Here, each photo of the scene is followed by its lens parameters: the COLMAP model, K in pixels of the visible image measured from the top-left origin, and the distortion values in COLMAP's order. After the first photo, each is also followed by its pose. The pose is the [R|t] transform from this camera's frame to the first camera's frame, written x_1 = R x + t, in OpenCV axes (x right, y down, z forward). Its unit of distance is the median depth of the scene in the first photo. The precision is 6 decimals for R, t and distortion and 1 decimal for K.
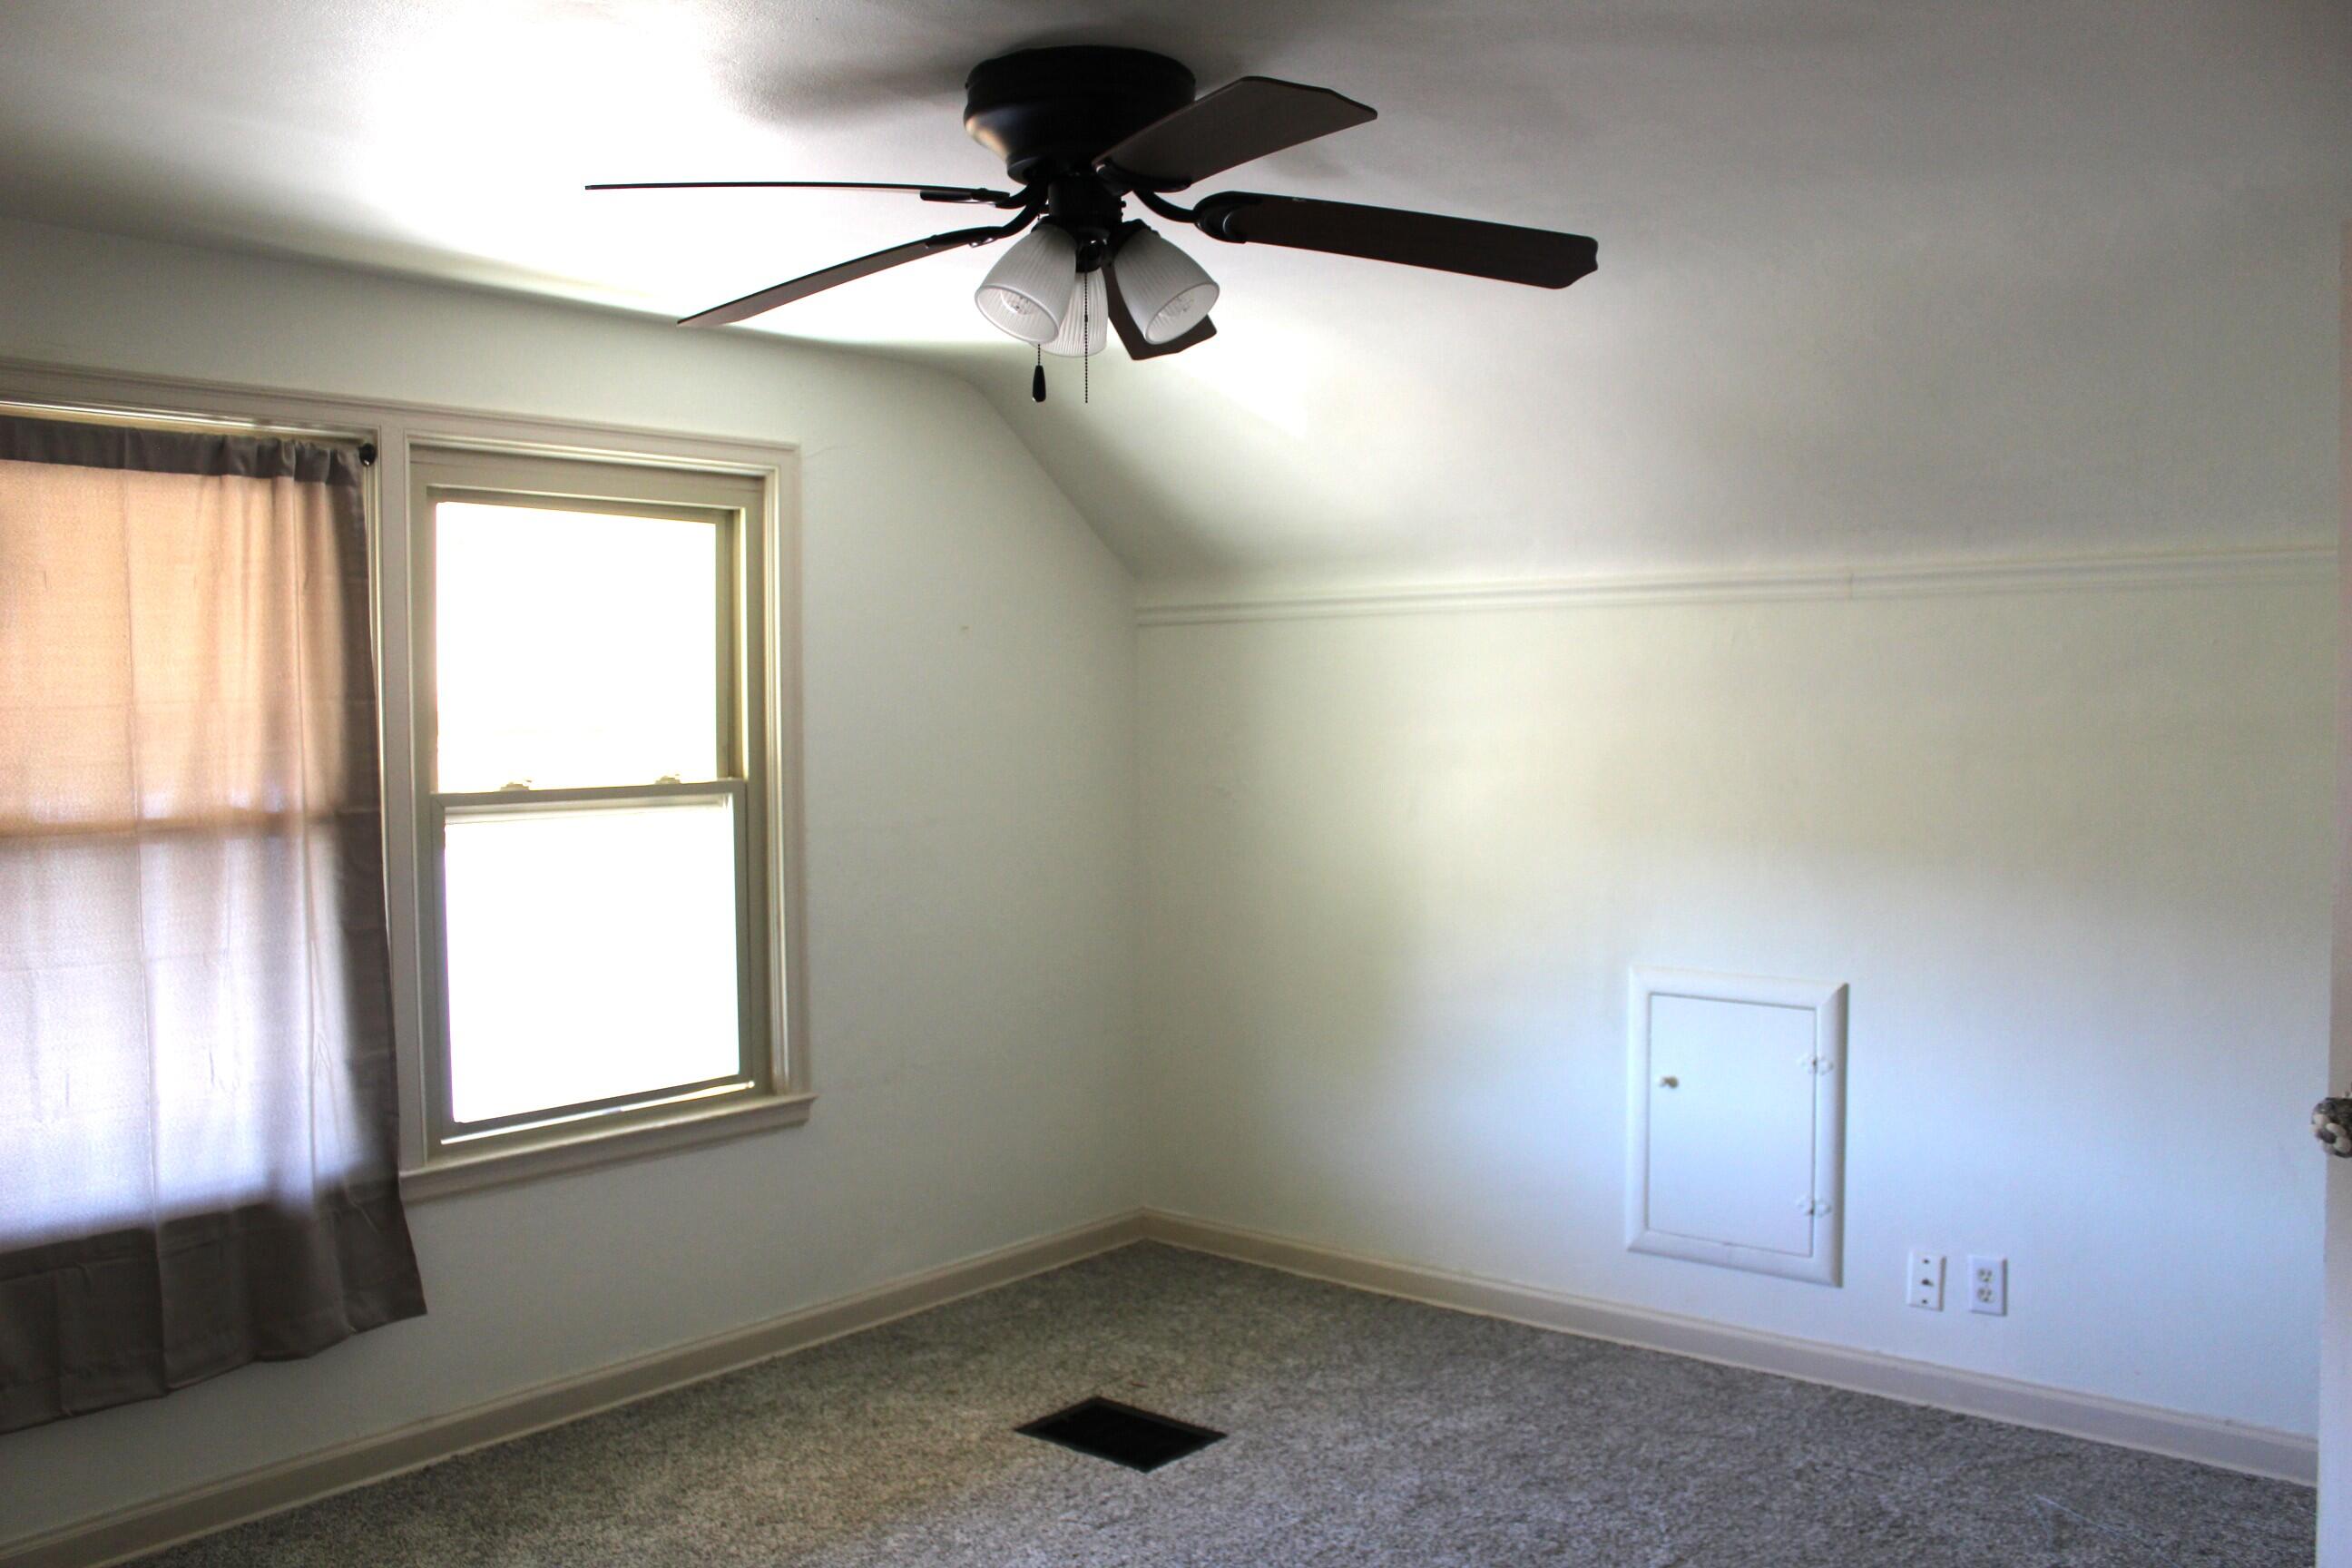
lens RADIAL K [[1961.5, 0, 1165.7], [0, 1961.5, 797.6], [0, 0, 1]] dist [-0.158846, 0.150653]
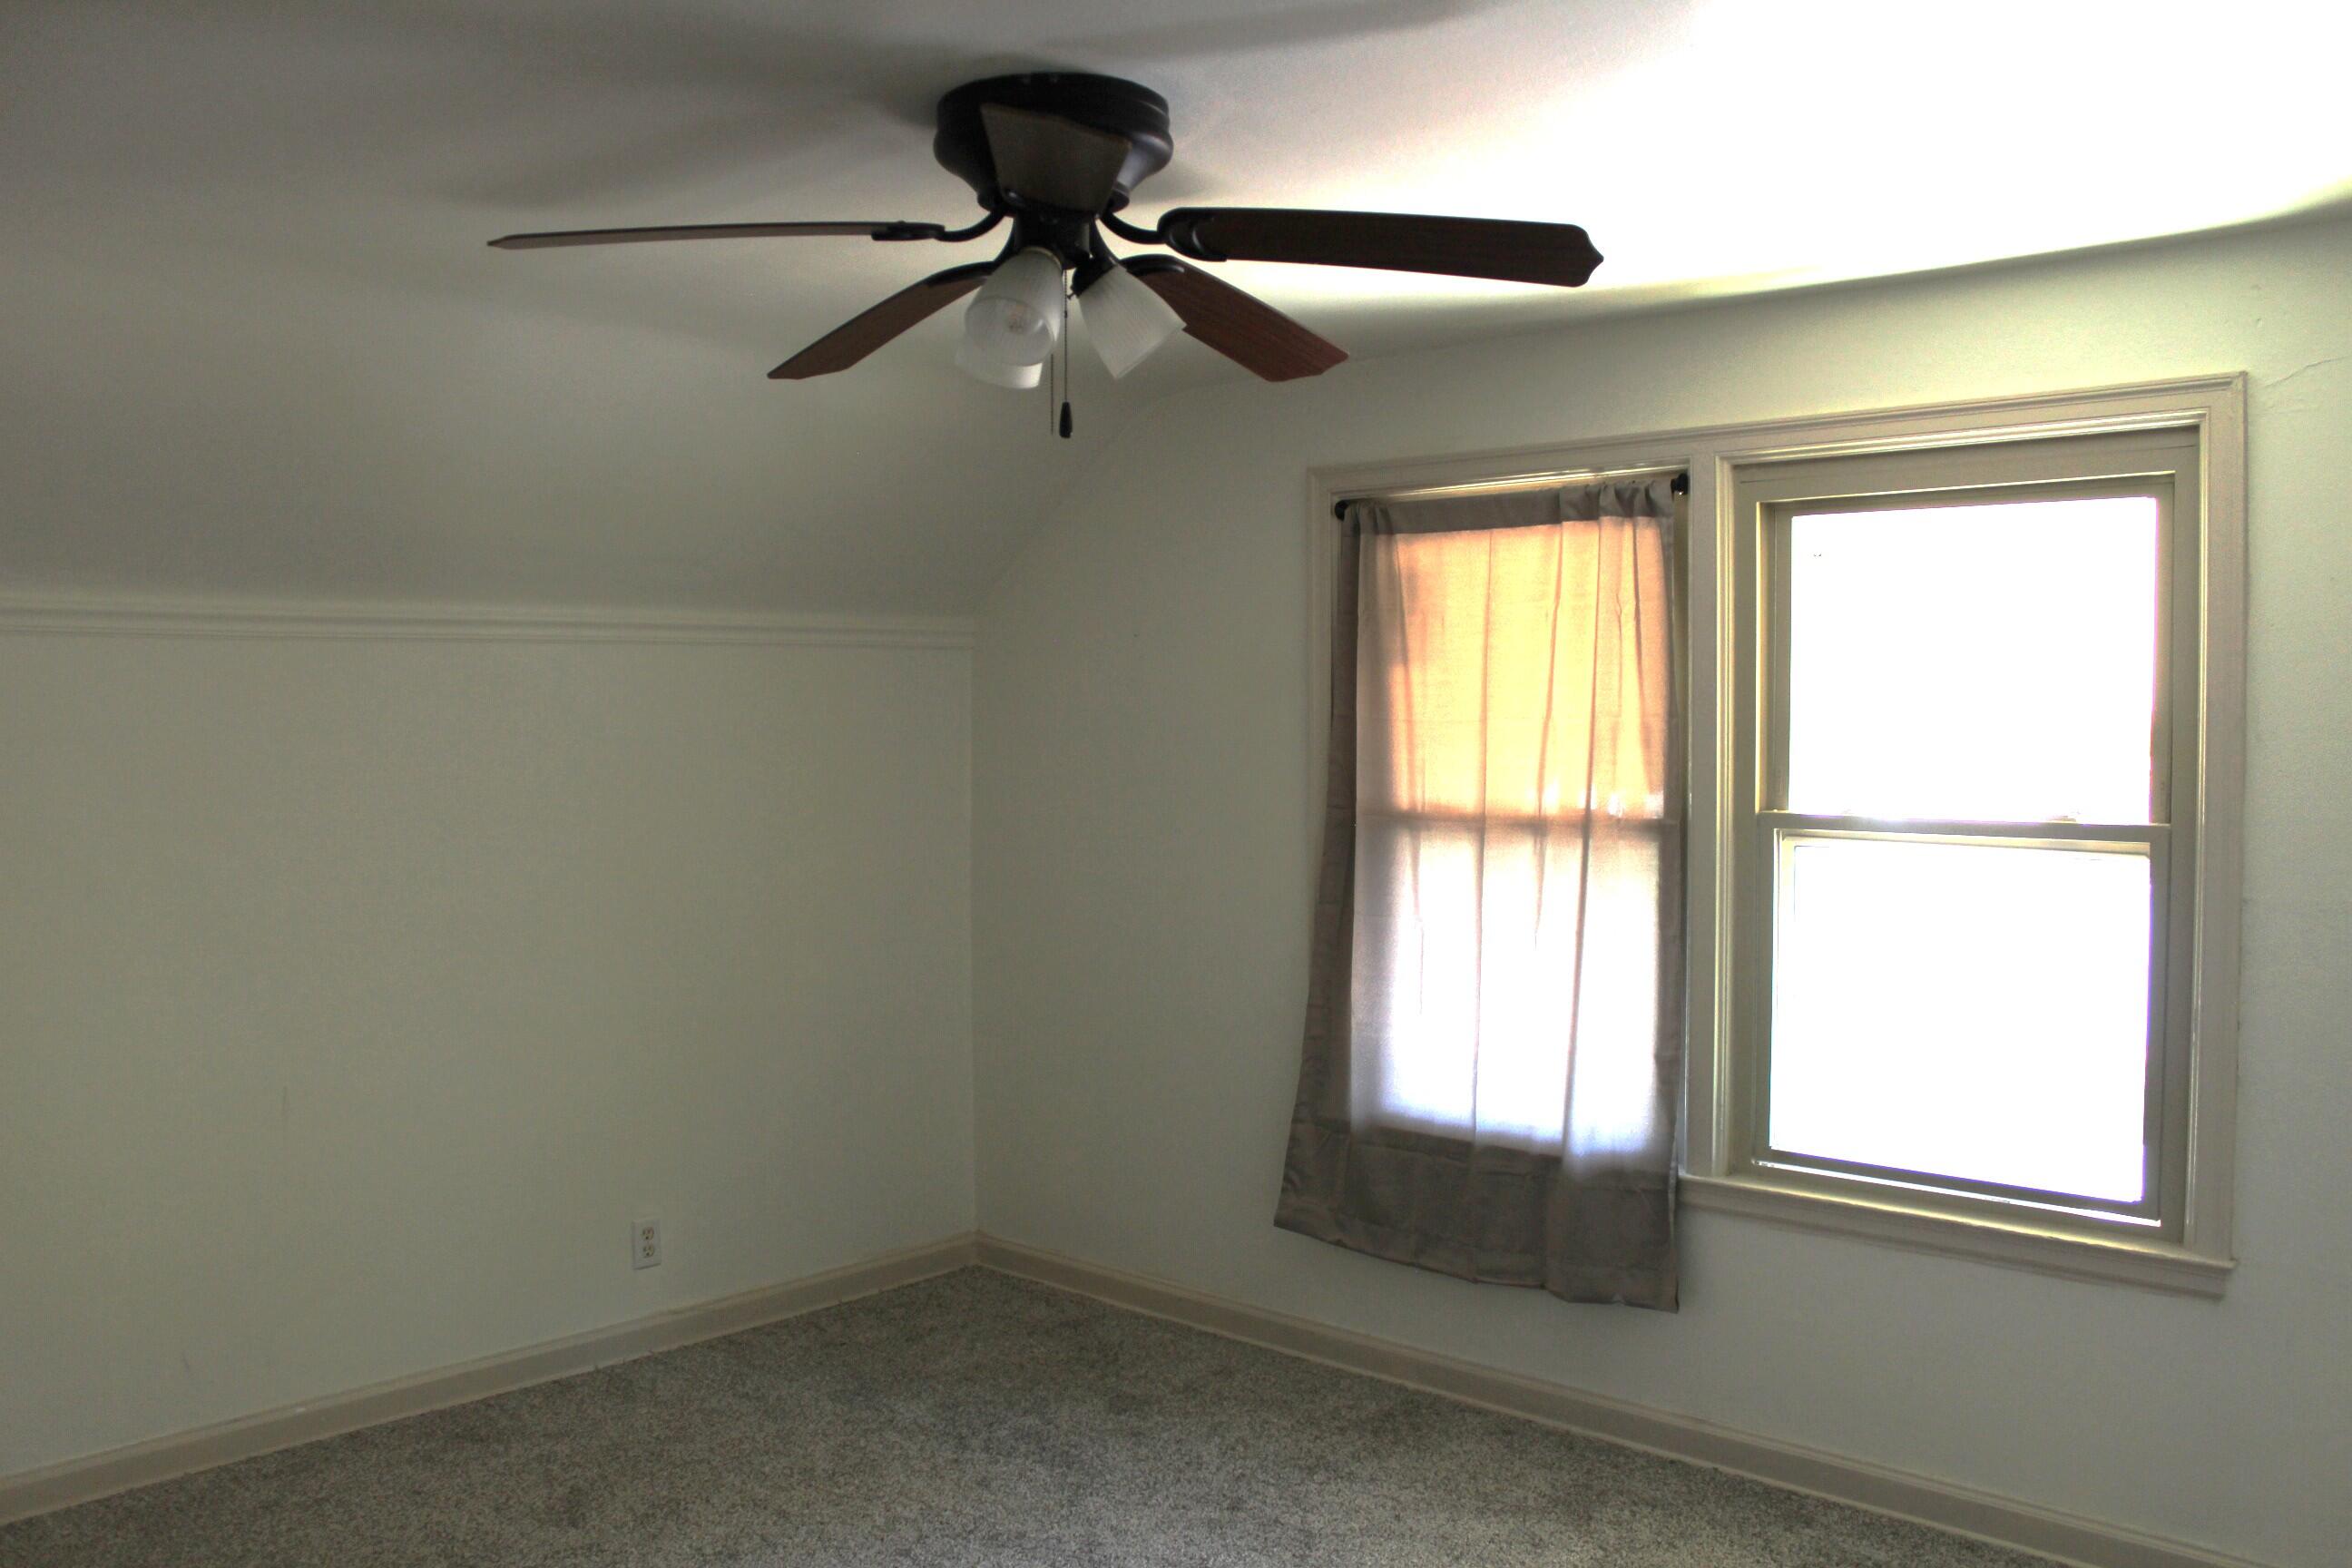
lens RADIAL K [[1961.5, 0, 1165.7], [0, 1961.5, 797.6], [0, 0, 1]] dist [-0.158846, 0.150653]
pose [[-0.051733, 0.050973, -0.997359, 0.638666], [-0.044319, 0.997595, 0.053284, -0.049993], [0.997677, 0.046958, -0.049350, 0.749408]]
